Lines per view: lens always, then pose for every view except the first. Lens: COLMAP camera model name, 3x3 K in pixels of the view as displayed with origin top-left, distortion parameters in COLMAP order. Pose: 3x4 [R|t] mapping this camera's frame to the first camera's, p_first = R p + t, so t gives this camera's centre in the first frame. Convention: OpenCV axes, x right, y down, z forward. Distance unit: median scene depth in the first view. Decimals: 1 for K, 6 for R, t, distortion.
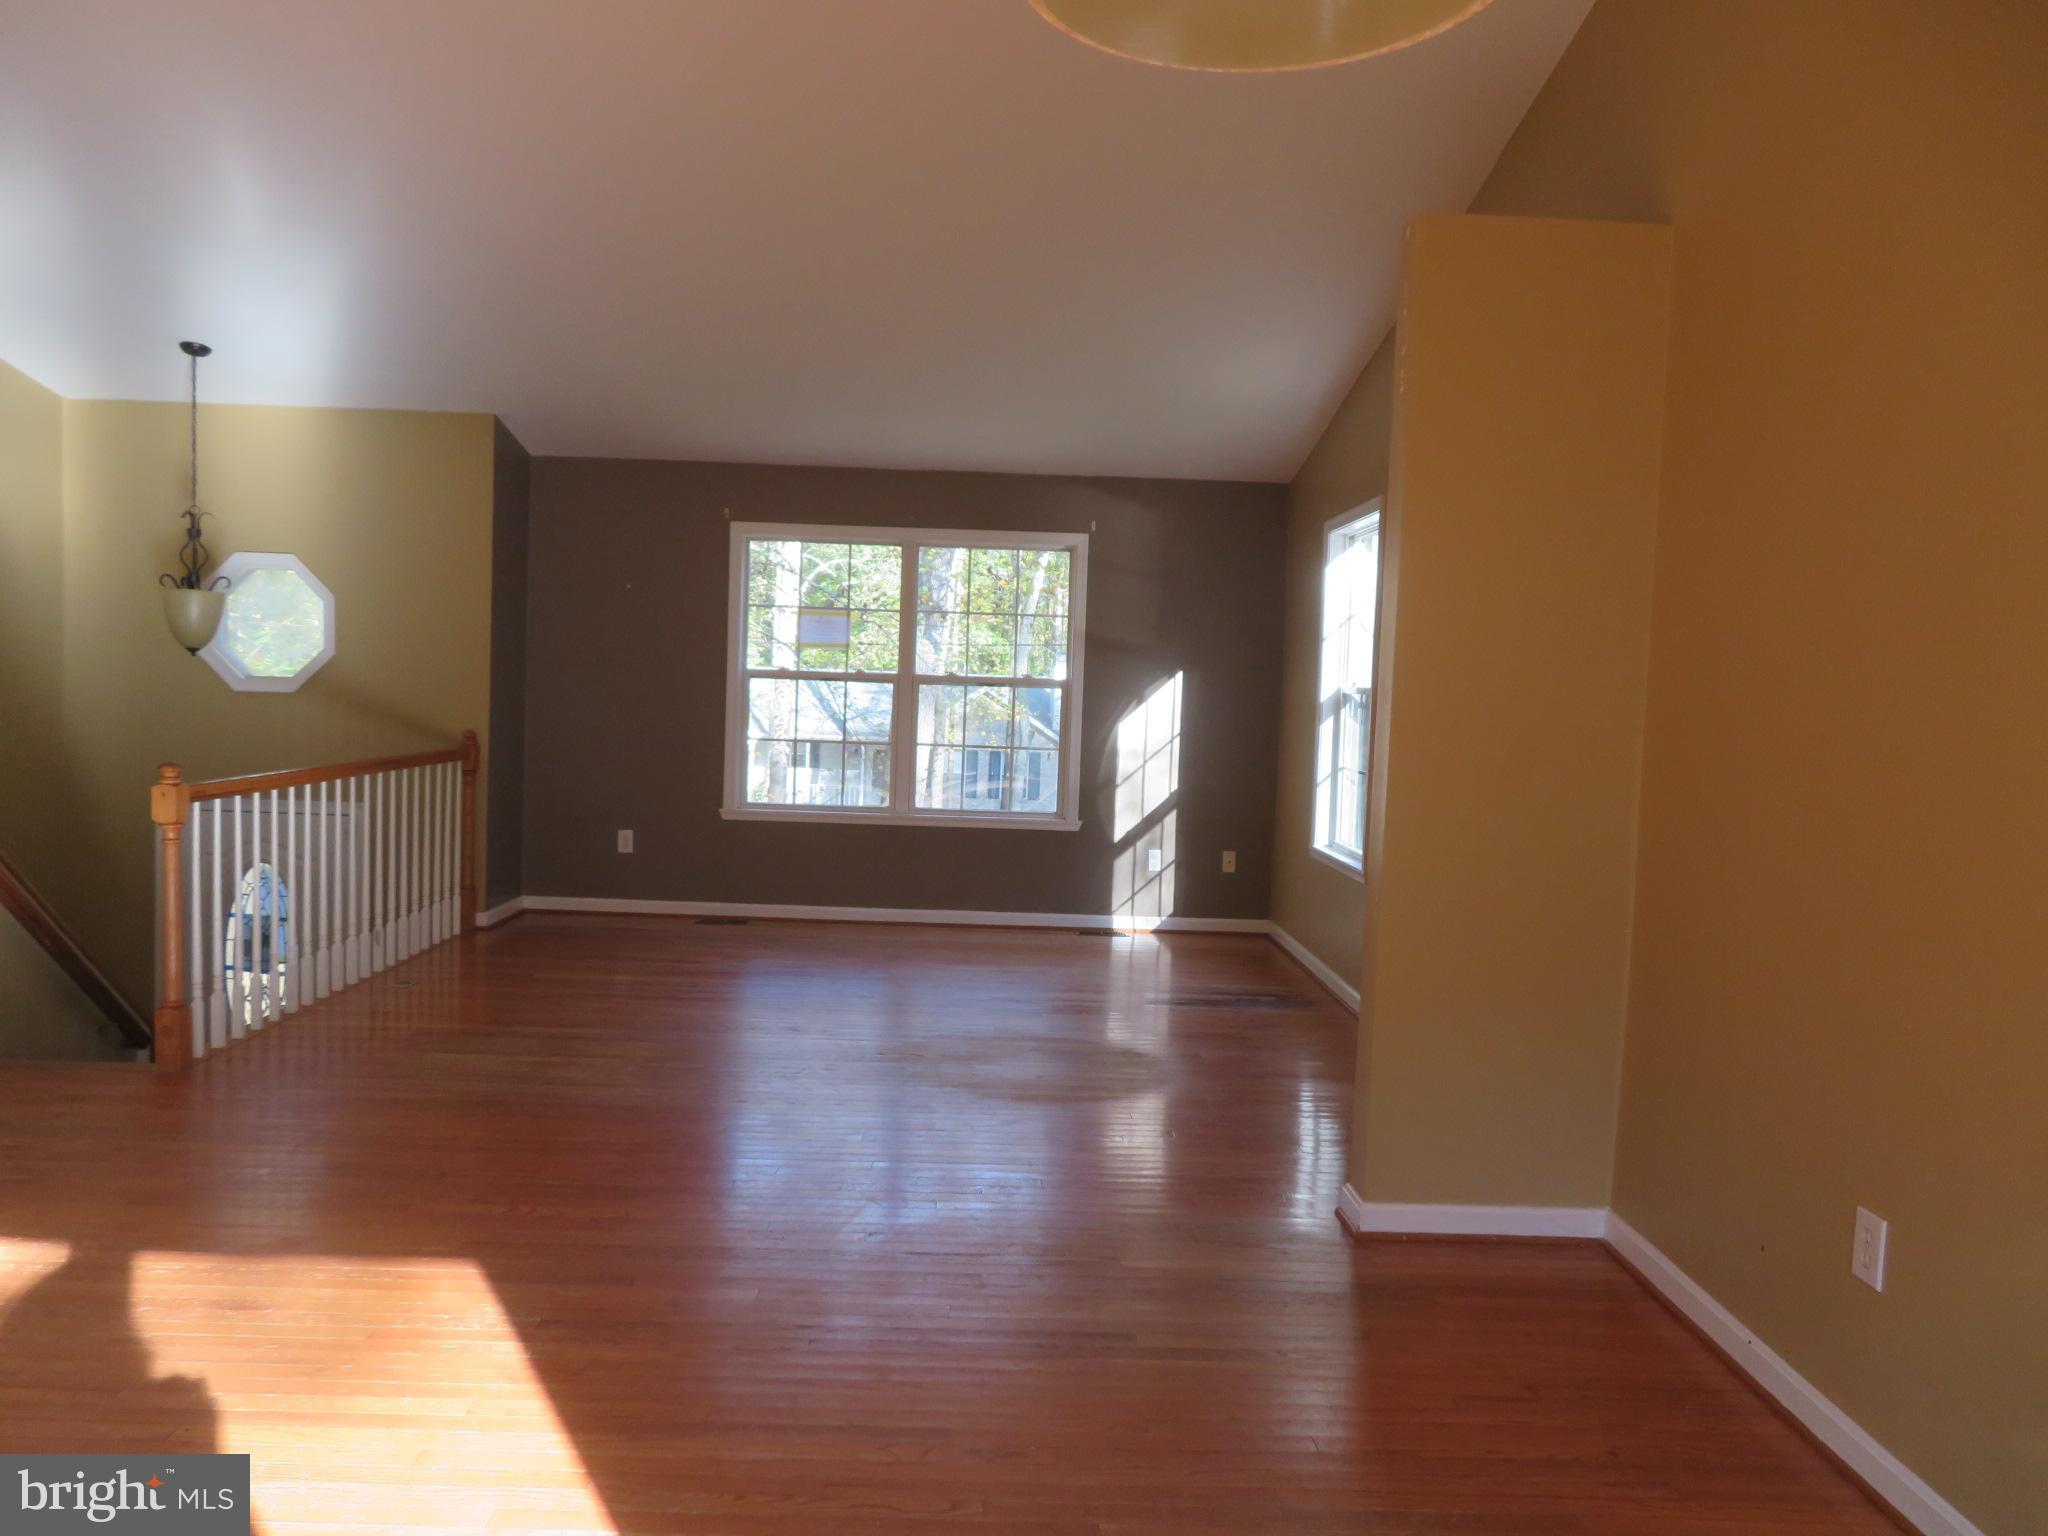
lens RADIAL K [[1456.3, 0, 1019.3], [0, 1456.3, 768.2], [0, 0, 1]] dist [-0.017240, 0.015429]
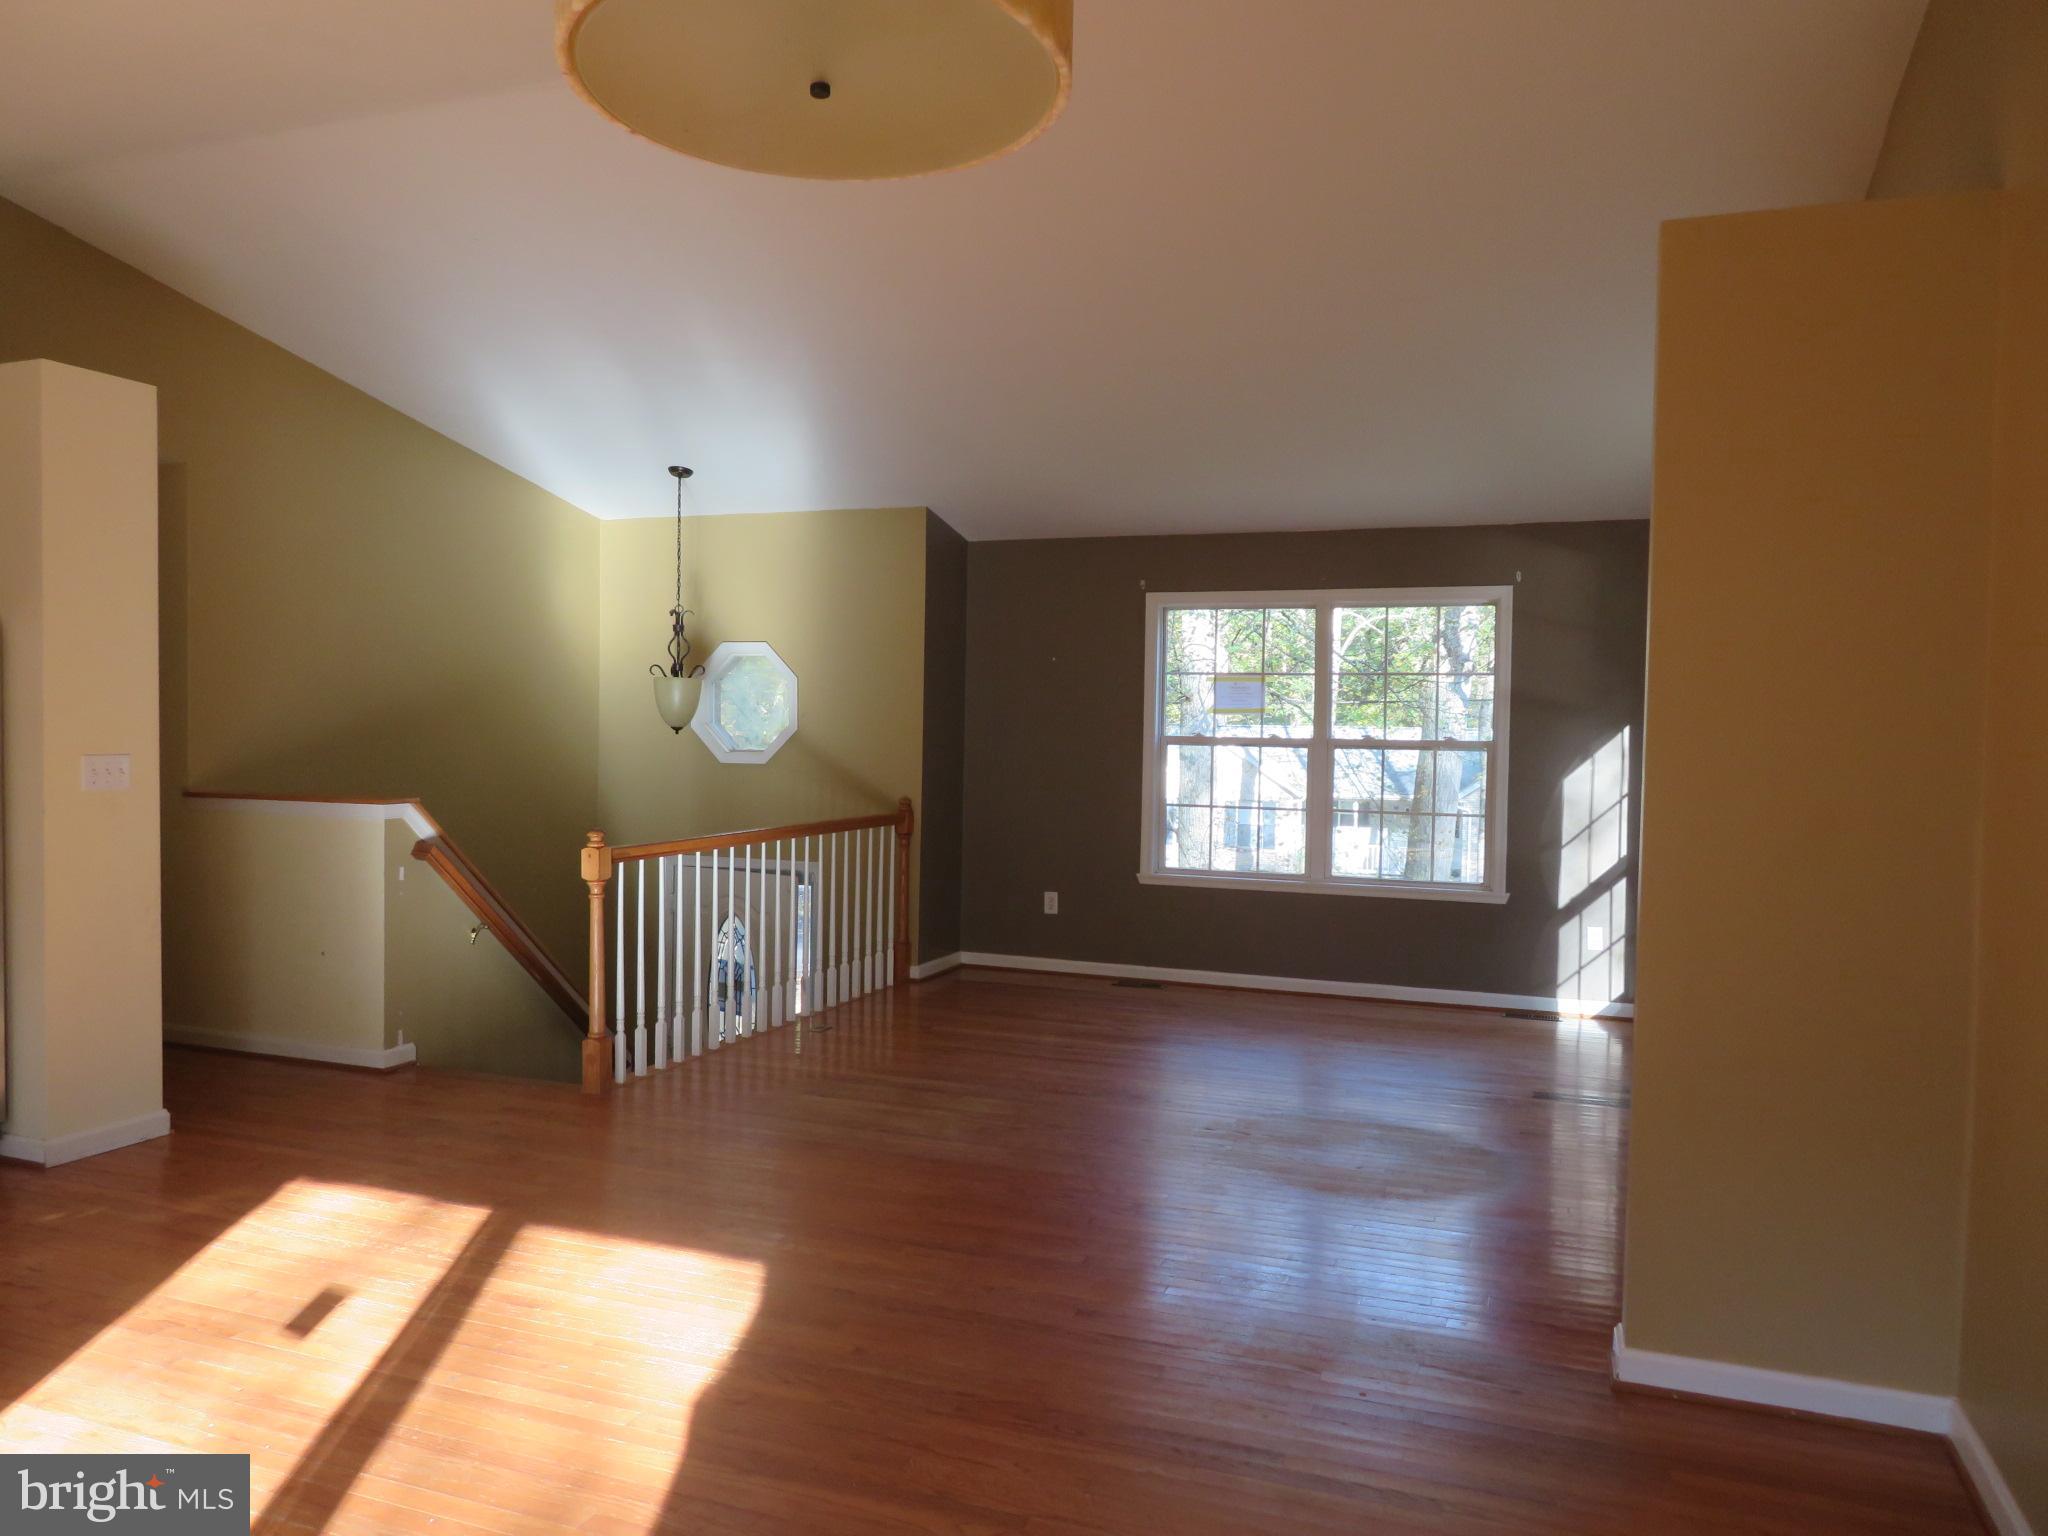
lens RADIAL K [[1456.3, 0, 1014.8], [0, 1456.3, 763.4], [0, 0, 1]] dist [-0.017240, 0.015429]
pose [[0.928196, -0.010532, -0.371944, 0.101981], [-0.005974, 0.999049, -0.043197, -0.004709], [0.372045, 0.042318, 0.927250, 0.020778]]
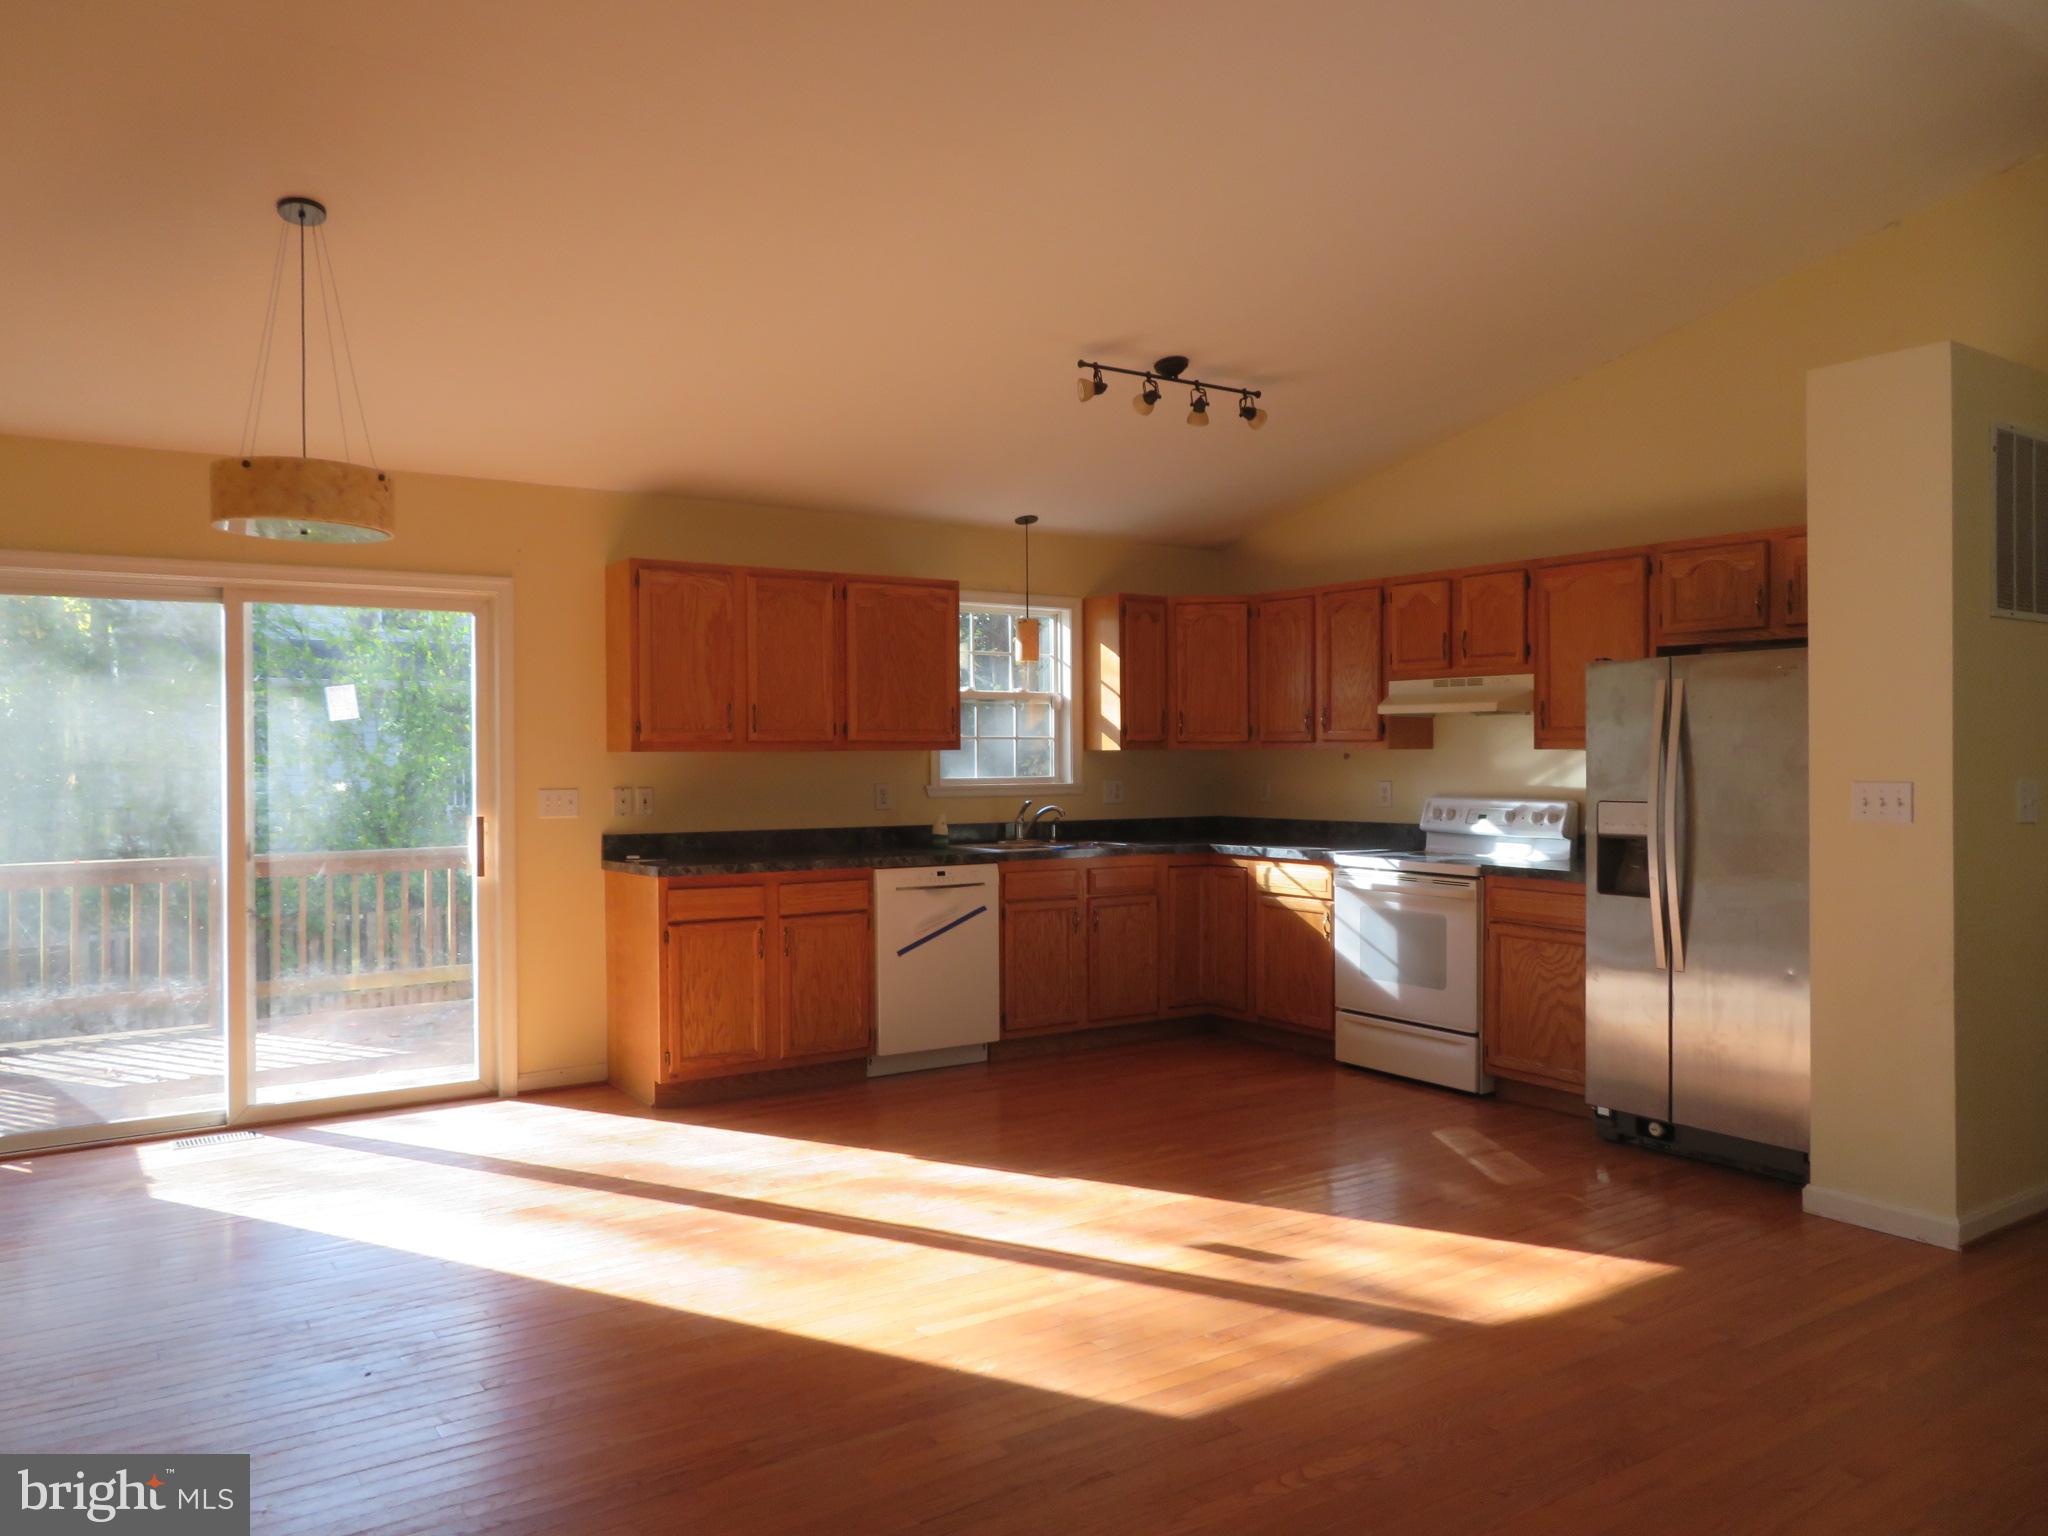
lens RADIAL K [[1456.3, 0, 1024.7], [0, 1456.3, 760.1], [0, 0, 1]] dist [-0.017240, 0.015429]
pose [[-0.829542, -0.030096, -0.557633, 0.088189], [-0.059019, 0.997679, 0.033952, -0.042204], [0.555317, 0.061075, -0.829393, 0.744018]]
